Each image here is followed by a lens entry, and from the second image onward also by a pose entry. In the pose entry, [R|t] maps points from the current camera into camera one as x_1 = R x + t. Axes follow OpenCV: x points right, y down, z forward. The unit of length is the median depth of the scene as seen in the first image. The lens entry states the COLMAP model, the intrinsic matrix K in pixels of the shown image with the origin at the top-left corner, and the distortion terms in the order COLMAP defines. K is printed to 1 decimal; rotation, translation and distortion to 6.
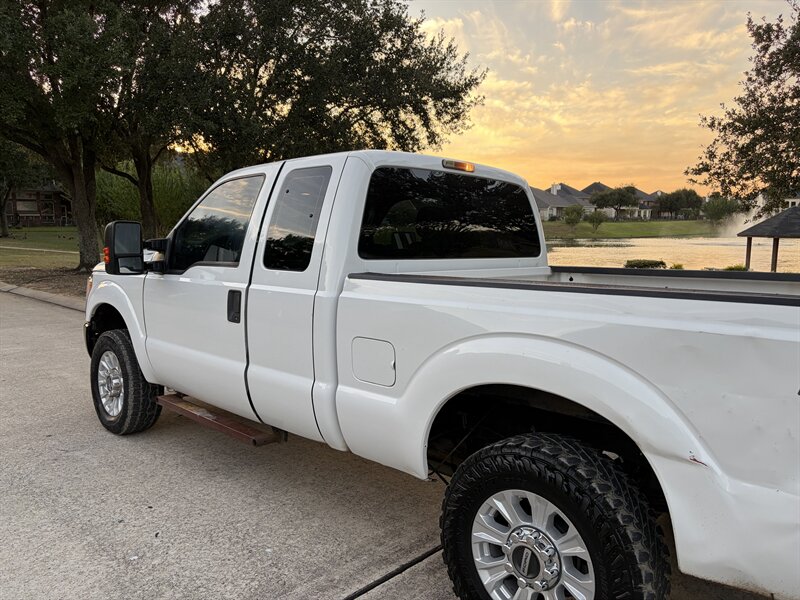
lens RADIAL K [[601.1, 0, 401.0], [0, 601.1, 302.5], [0, 0, 1]] dist [0.060683, -0.070887]
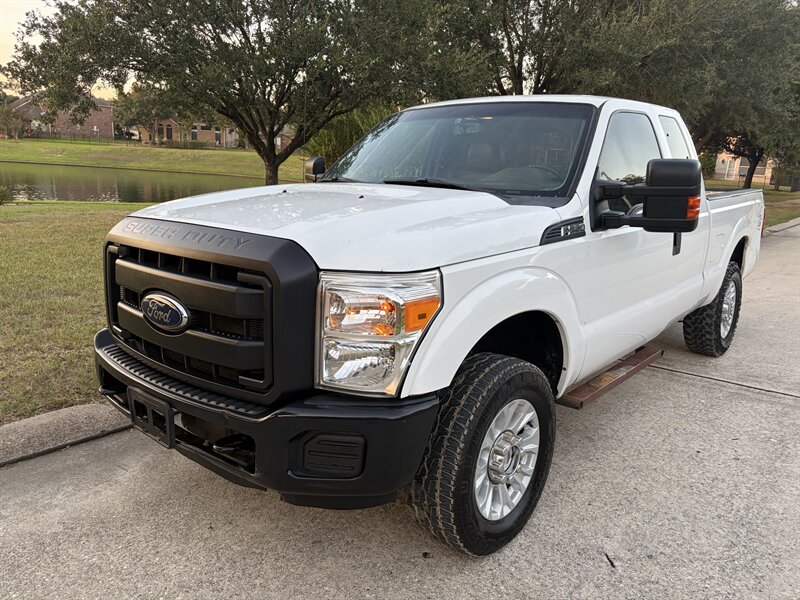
lens RADIAL K [[601.1, 0, 401.0], [0, 601.1, 302.5], [0, 0, 1]] dist [0.060683, -0.070887]
pose [[-0.051107, -0.237501, 0.970042, -0.917527], [0.082513, 0.966986, 0.241100, -0.130458], [-0.995279, 0.092363, -0.029823, 1.052639]]
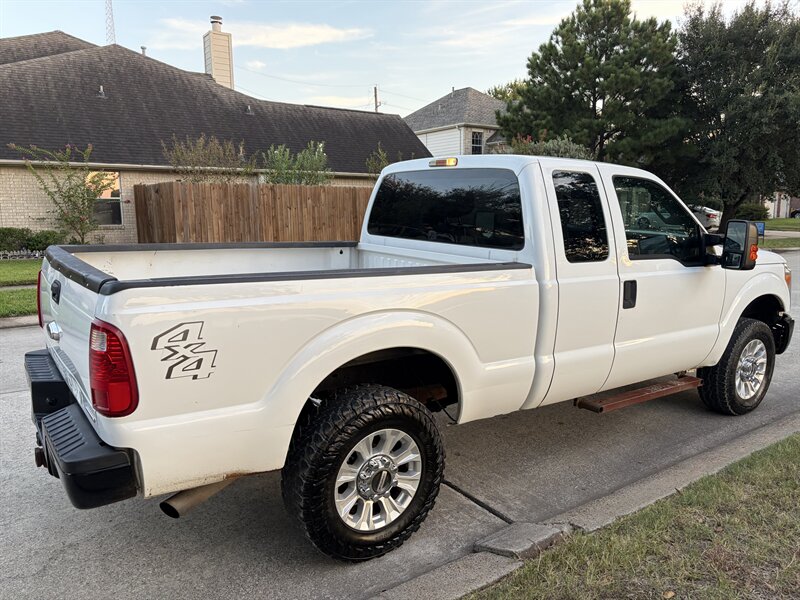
lens RADIAL K [[605.8, 0, 397.3], [0, 605.8, 295.9], [0, 0, 1]] dist [0.052493, -0.059760]
pose [[-0.194867, 0.136425, -0.971296, 0.926886], [-0.124857, 0.978773, 0.162525, -0.110672], [0.972850, 0.152944, -0.173696, 0.831403]]
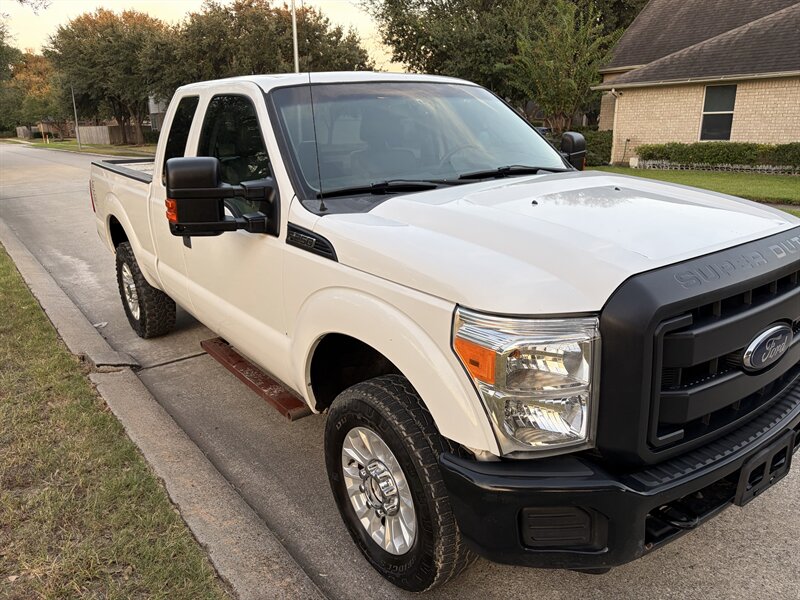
lens RADIAL K [[601.1, 0, 401.0], [0, 601.1, 302.5], [0, 0, 1]] dist [0.060683, -0.070887]
pose [[-0.985620, -0.039502, 0.164294, -0.272424], [0.029924, 0.916120, 0.399785, -0.225001], [-0.166305, 0.398952, -0.901765, 1.625847]]
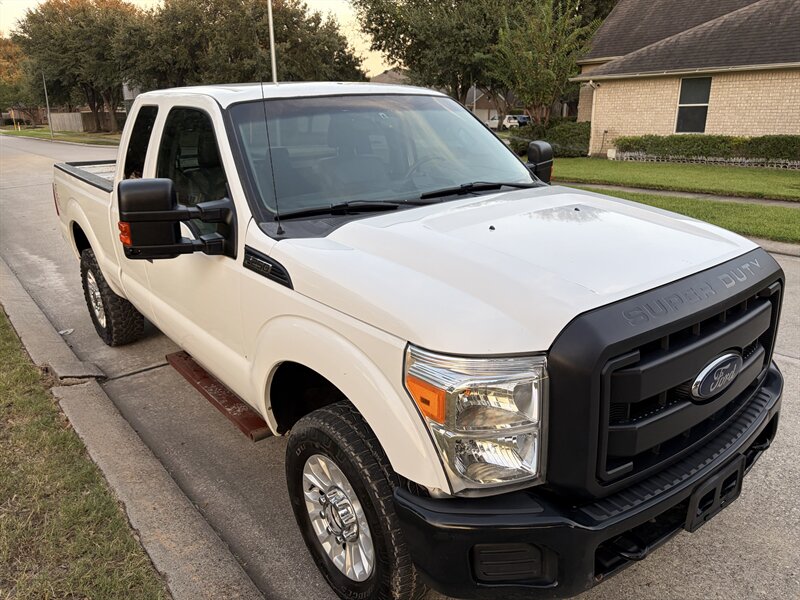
lens RADIAL K [[601.2, 0, 405.5], [0, 601.2, 302.7], [0, 0, 1]] dist [0.059870, -0.067976]
pose [[-0.991051, -0.034578, 0.128925, -0.290556], [0.022916, 0.907451, 0.419533, -0.250975], [-0.131500, 0.418733, -0.898538, 1.607865]]
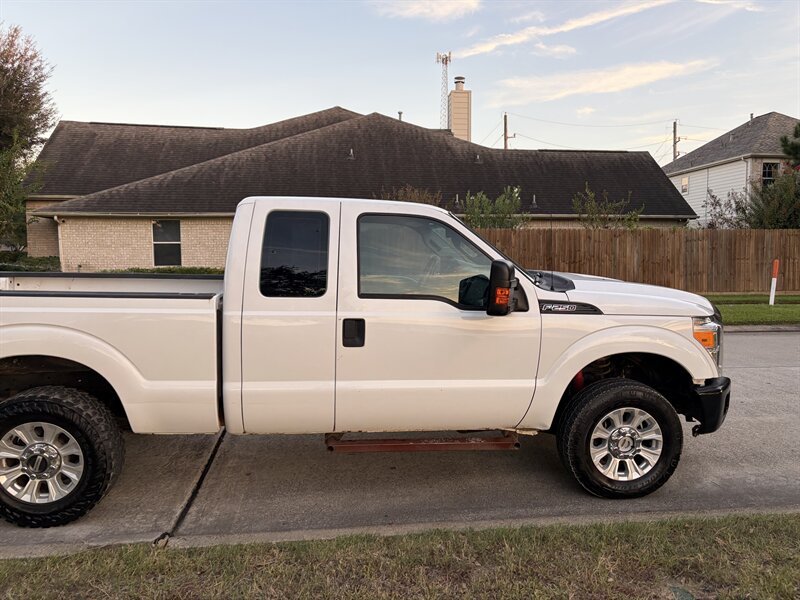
lens RADIAL K [[604.3, 0, 407.2], [0, 604.3, 300.3], [0, 0, 1]] dist [0.049654, -0.054968]
pose [[-0.642184, 0.056012, -0.764501, 0.639134], [-0.101659, 0.982294, 0.157363, -0.189843], [0.759780, 0.178775, -0.625120, 1.510622]]
